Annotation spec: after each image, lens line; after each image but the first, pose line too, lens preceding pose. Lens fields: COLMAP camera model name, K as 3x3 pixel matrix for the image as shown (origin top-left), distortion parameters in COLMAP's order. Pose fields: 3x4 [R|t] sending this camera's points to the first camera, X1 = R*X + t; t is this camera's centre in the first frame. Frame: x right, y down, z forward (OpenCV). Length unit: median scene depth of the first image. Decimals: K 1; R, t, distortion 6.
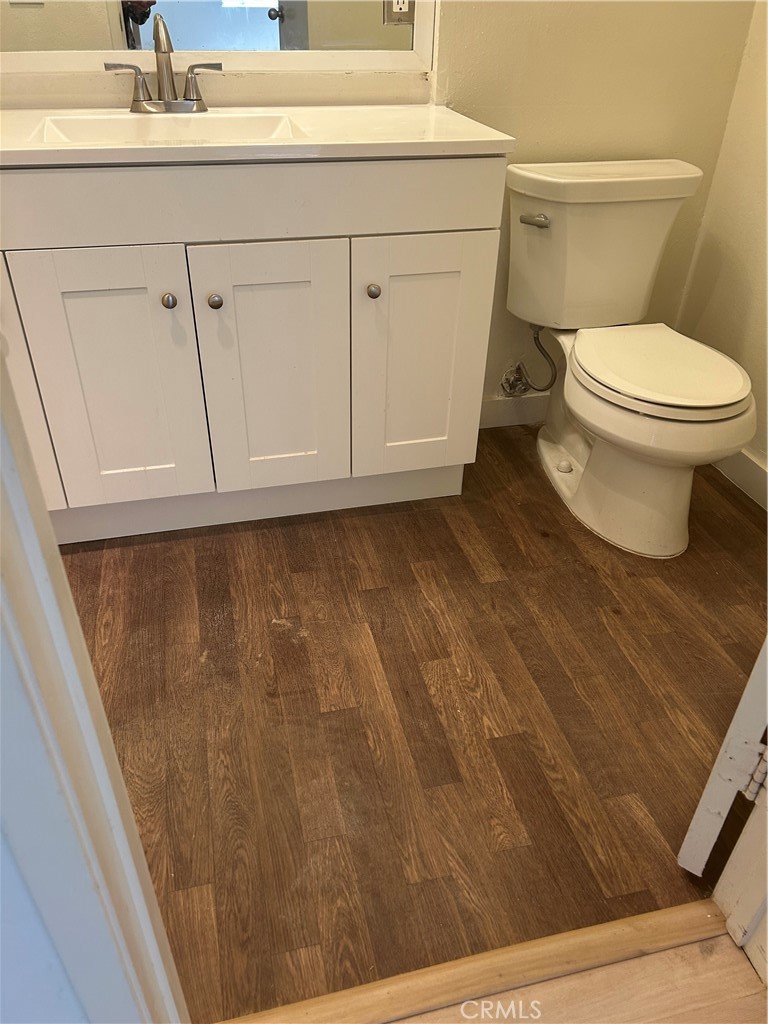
lens RADIAL K [[772.1, 0, 378.6], [0, 772.1, 514.8], [0, 0, 1]] dist [0.078735, -0.099172]
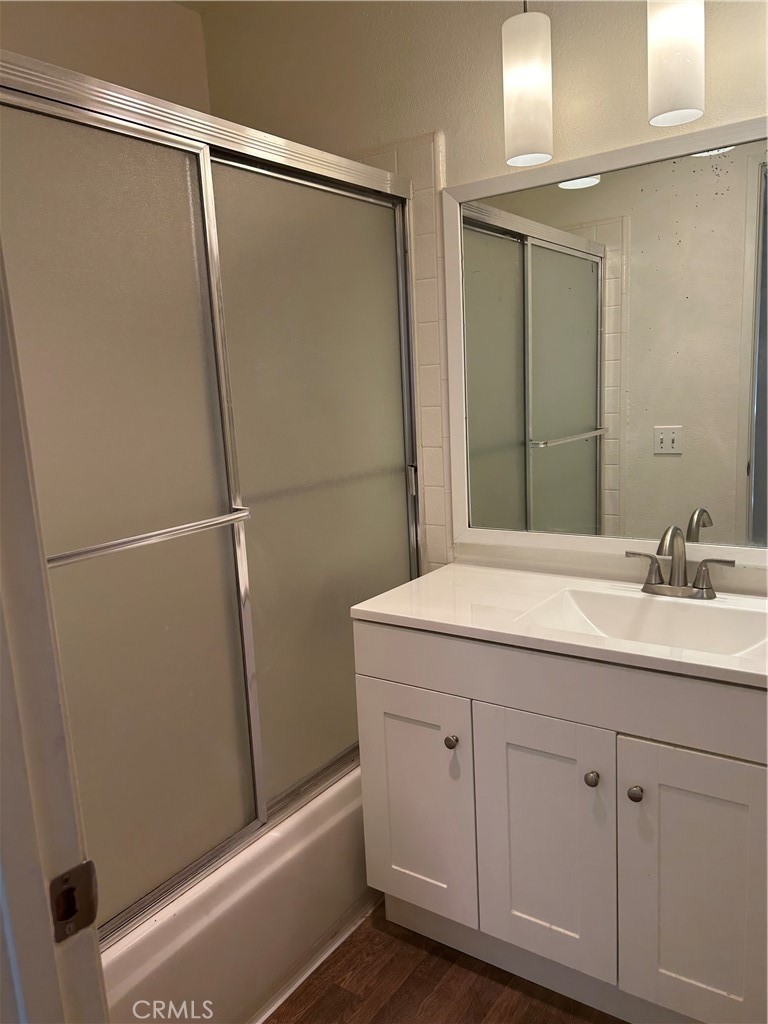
lens RADIAL K [[772.1, 0, 378.4], [0, 772.1, 510.4], [0, 0, 1]] dist [0.078735, -0.099172]
pose [[0.660228, 0.075263, -0.747284, 0.241074], [-0.373458, 0.896145, -0.239695, -0.202634], [0.651634, 0.437333, 0.619768, 0.024135]]
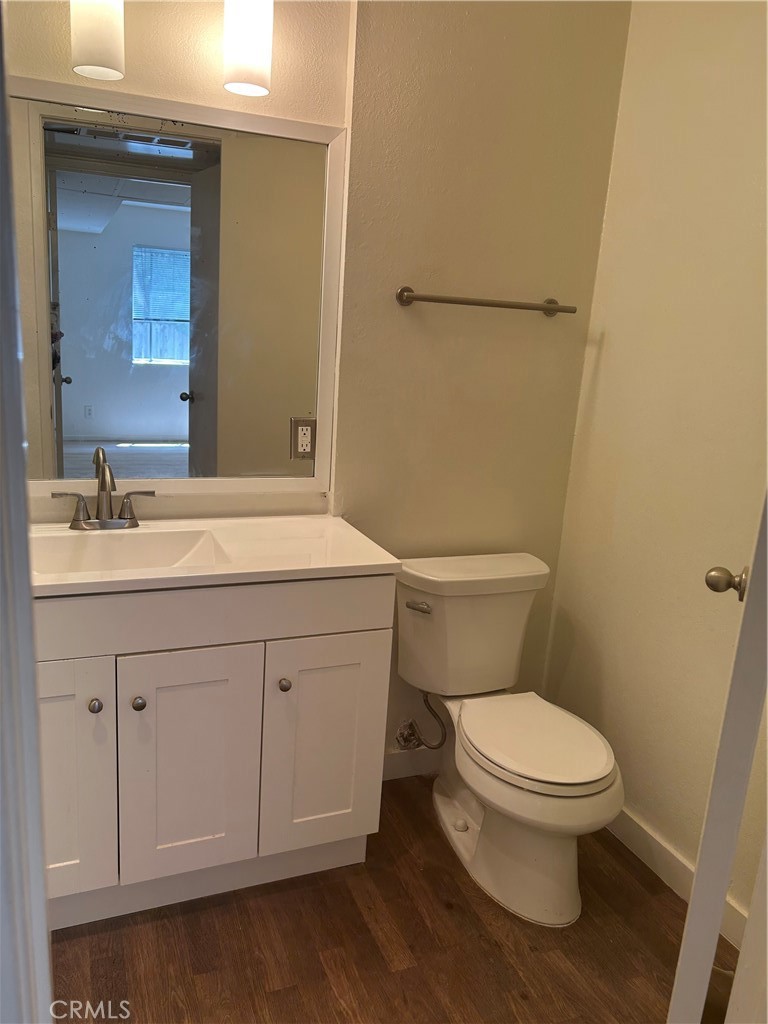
lens RADIAL K [[772.1, 0, 382.7], [0, 772.1, 517.2], [0, 0, 1]] dist [0.078735, -0.099172]
pose [[0.988133, 0.009756, 0.153290, -0.036425], [0.044662, 0.936611, -0.347513, -0.106043], [-0.146963, 0.350236, 0.925060, -0.127203]]
